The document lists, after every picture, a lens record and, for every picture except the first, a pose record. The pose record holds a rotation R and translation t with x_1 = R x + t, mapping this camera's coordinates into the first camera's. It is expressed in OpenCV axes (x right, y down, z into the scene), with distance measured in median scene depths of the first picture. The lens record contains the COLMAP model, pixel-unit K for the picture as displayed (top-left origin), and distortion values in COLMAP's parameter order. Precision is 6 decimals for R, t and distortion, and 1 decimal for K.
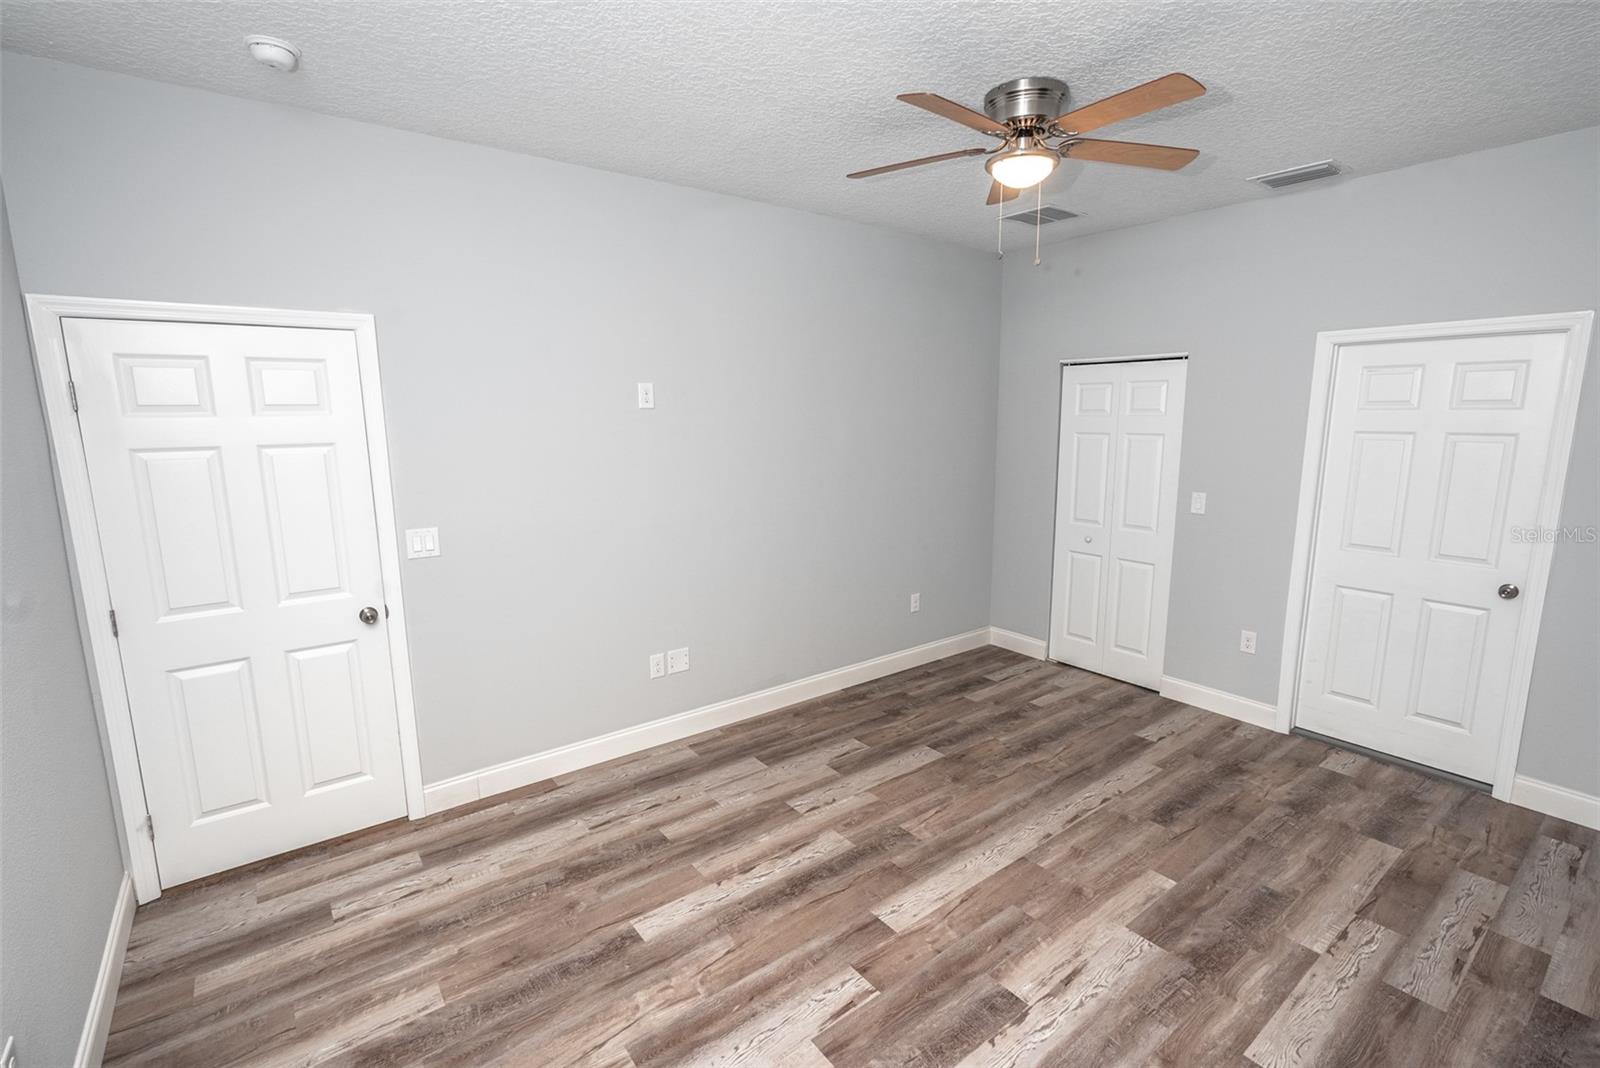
lens RADIAL K [[715.9, 0, 797.0], [0, 715.9, 534.5], [0, 0, 1]] dist [-0.001278, 0.003123]
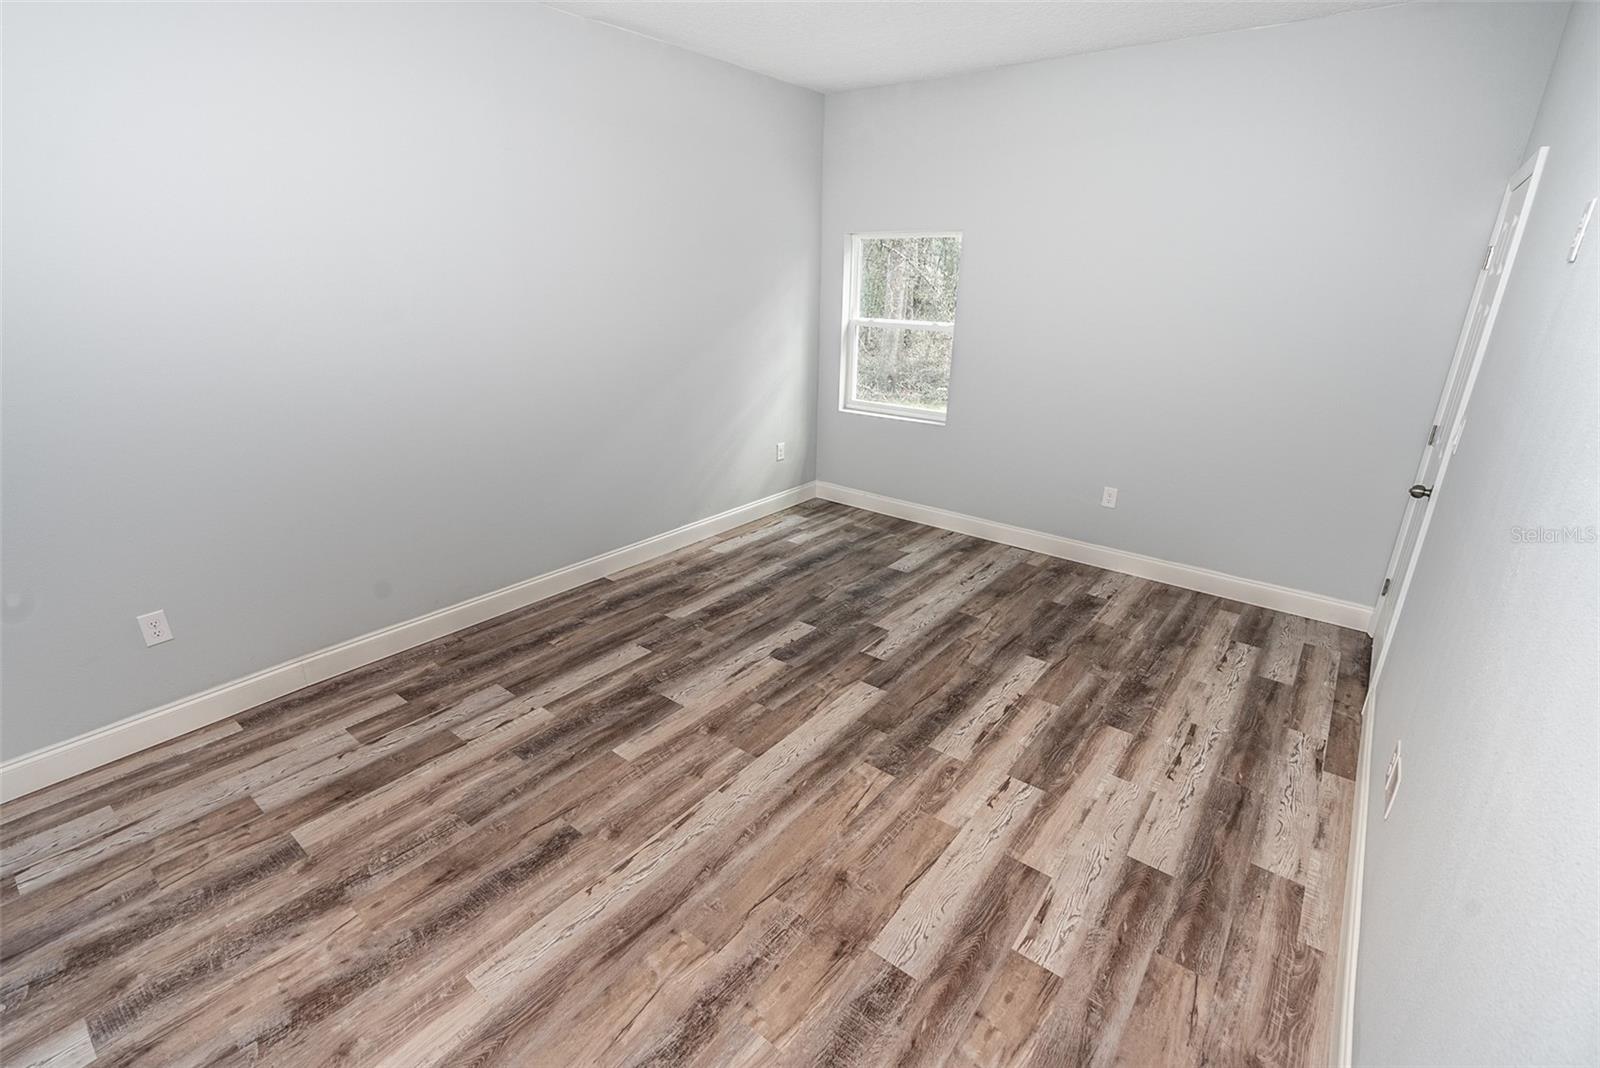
lens RADIAL K [[728.8, 0, 800.0], [0, 728.8, 530.5], [0, 0, 1]] dist [-0.005888, 0.002355]
pose [[-0.966591, 0.076994, -0.244486, 0.445472], [-0.054260, 0.870744, 0.488734, -0.265747], [0.250514, 0.485672, -0.837476, 1.575080]]
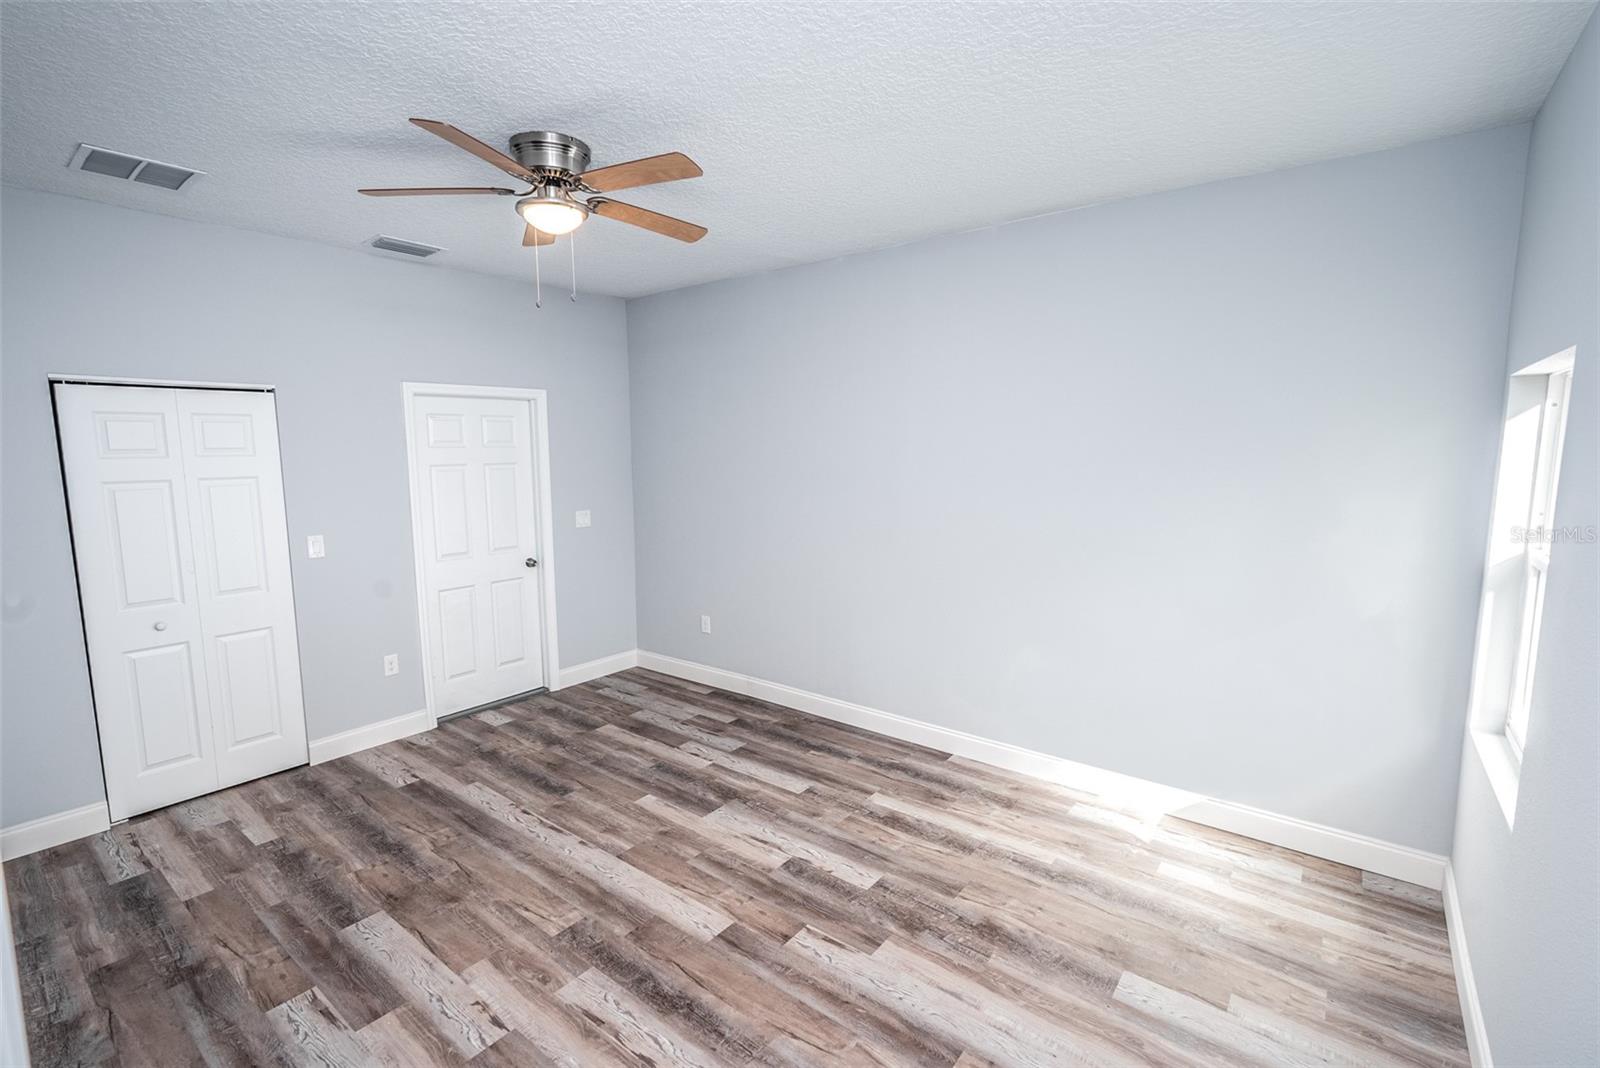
lens RADIAL K [[728.8, 0, 800.0], [0, 728.8, 530.5], [0, 0, 1]] dist [-0.005888, 0.002355]
pose [[-0.252085, -0.108754, 0.961575, -0.708385], [0.172599, 0.972679, 0.155259, -0.139810], [-0.952188, 0.205105, -0.226427, 0.832605]]
